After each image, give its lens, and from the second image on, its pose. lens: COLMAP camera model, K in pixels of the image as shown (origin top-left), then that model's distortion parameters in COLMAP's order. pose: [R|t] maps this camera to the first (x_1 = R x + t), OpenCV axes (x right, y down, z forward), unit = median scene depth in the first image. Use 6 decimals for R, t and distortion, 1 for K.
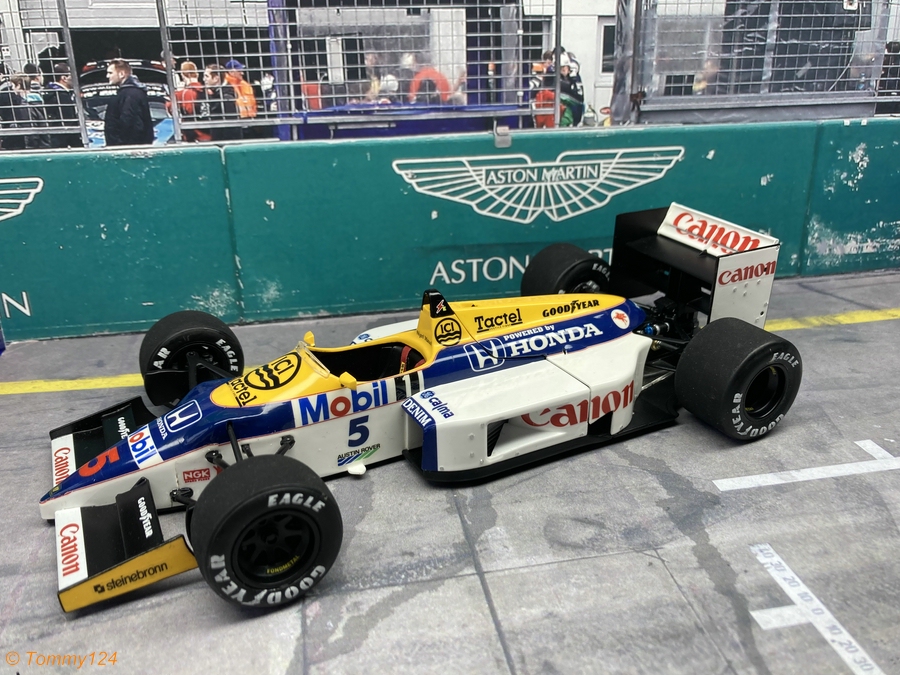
lens RADIAL K [[757.4, 0, 450.4], [0, 757.4, 325.6], [0, 0, 1]] dist [-0.018826, 0.025806]
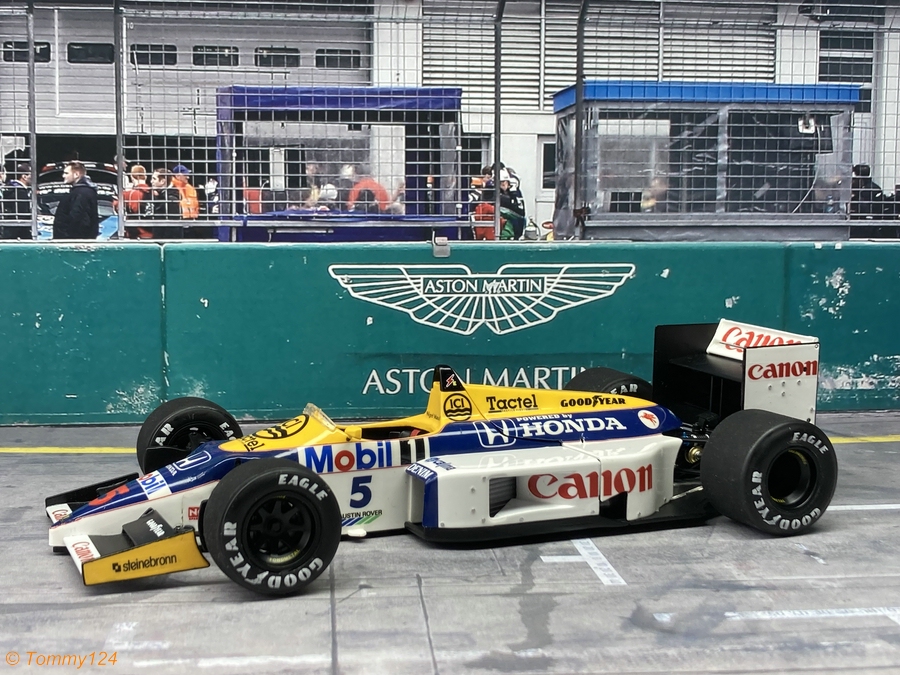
lens RADIAL K [[1300.9, 0, 449.4], [0, 1300.9, 336.1], [0, 0, 1]] dist [0.065076, 0.000000]
pose [[0.996142, 0.023450, -0.084568, 0.223328], [-0.046488, 0.958331, -0.281853, 0.338496], [0.074435, 0.284697, 0.955723, -0.589848]]
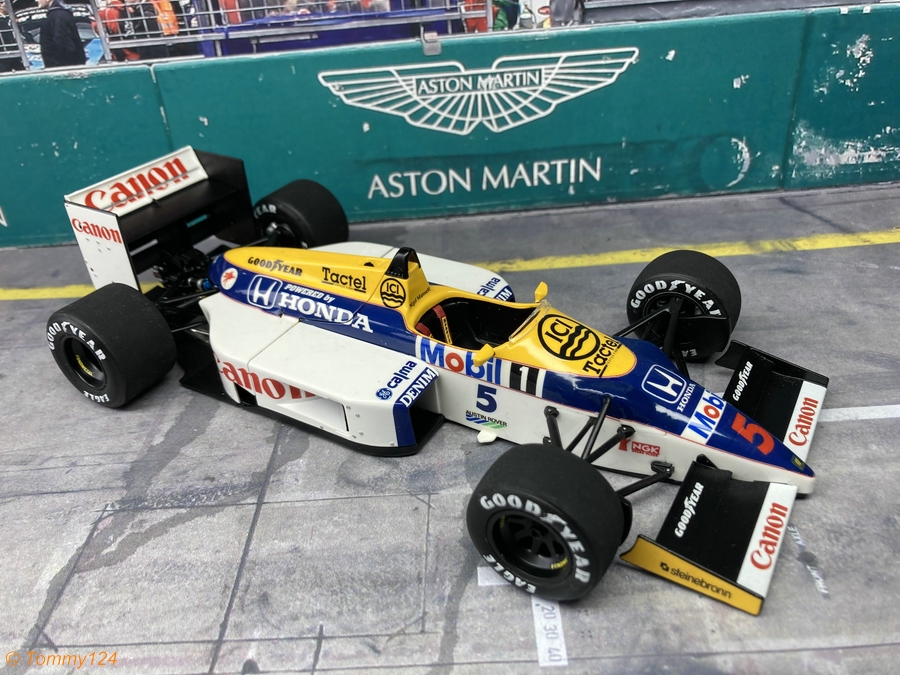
lens RADIAL K [[757.4, 0, 454.8], [0, 757.4, 327.6], [0, 0, 1]] dist [-0.018826, 0.025806]
pose [[0.980012, 0.046700, -0.193378, 0.293166], [-0.011106, 0.983384, 0.181199, -0.069927], [0.198627, -0.175430, 0.964247, 0.026933]]
